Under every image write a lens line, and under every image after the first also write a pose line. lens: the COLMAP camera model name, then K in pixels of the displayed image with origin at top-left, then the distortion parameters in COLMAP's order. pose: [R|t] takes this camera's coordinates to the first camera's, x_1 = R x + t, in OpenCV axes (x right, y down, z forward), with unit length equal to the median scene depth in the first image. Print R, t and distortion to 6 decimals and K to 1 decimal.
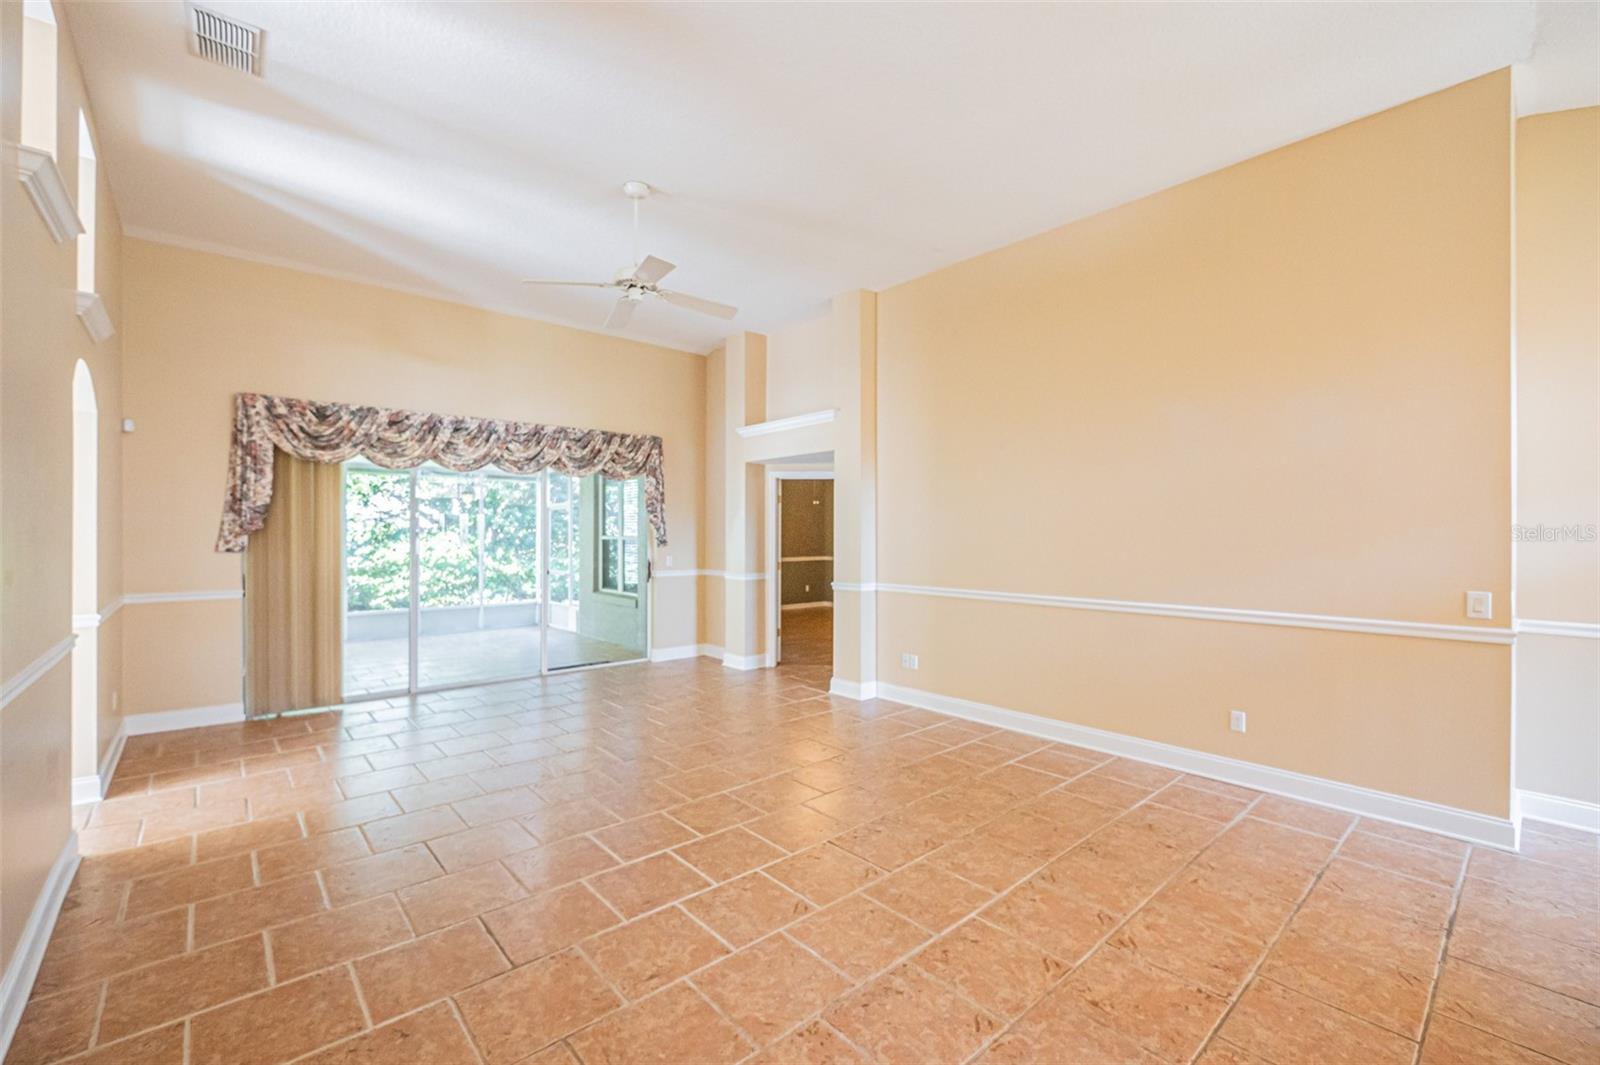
lens RADIAL K [[676.4, 0, 797.0], [0, 676.4, 525.7], [0, 0, 1]] dist [-0.015478, 0.000958]
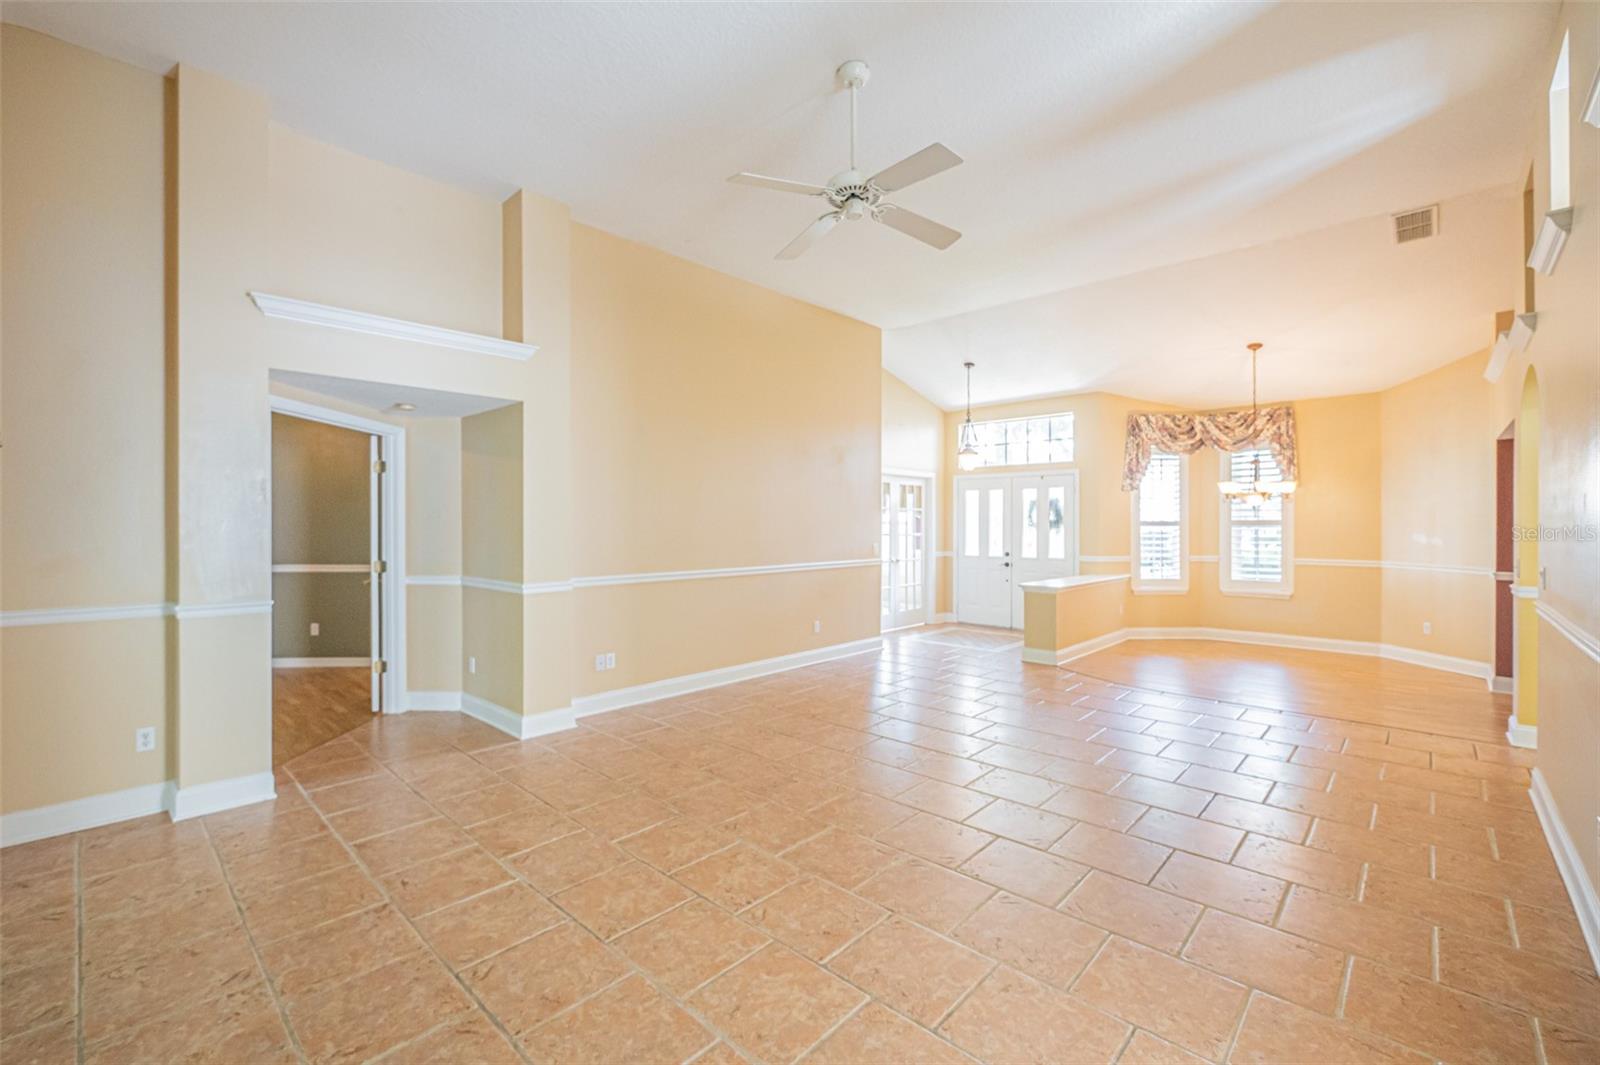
lens RADIAL K [[676.4, 0, 797.0], [0, 676.4, 525.7], [0, 0, 1]] dist [-0.015478, 0.000958]
pose [[-0.104285, -0.005630, 0.994532, -0.843083], [-0.011324, 0.999926, 0.004473, 0.016759], [-0.994483, -0.010796, -0.104341, 0.961073]]
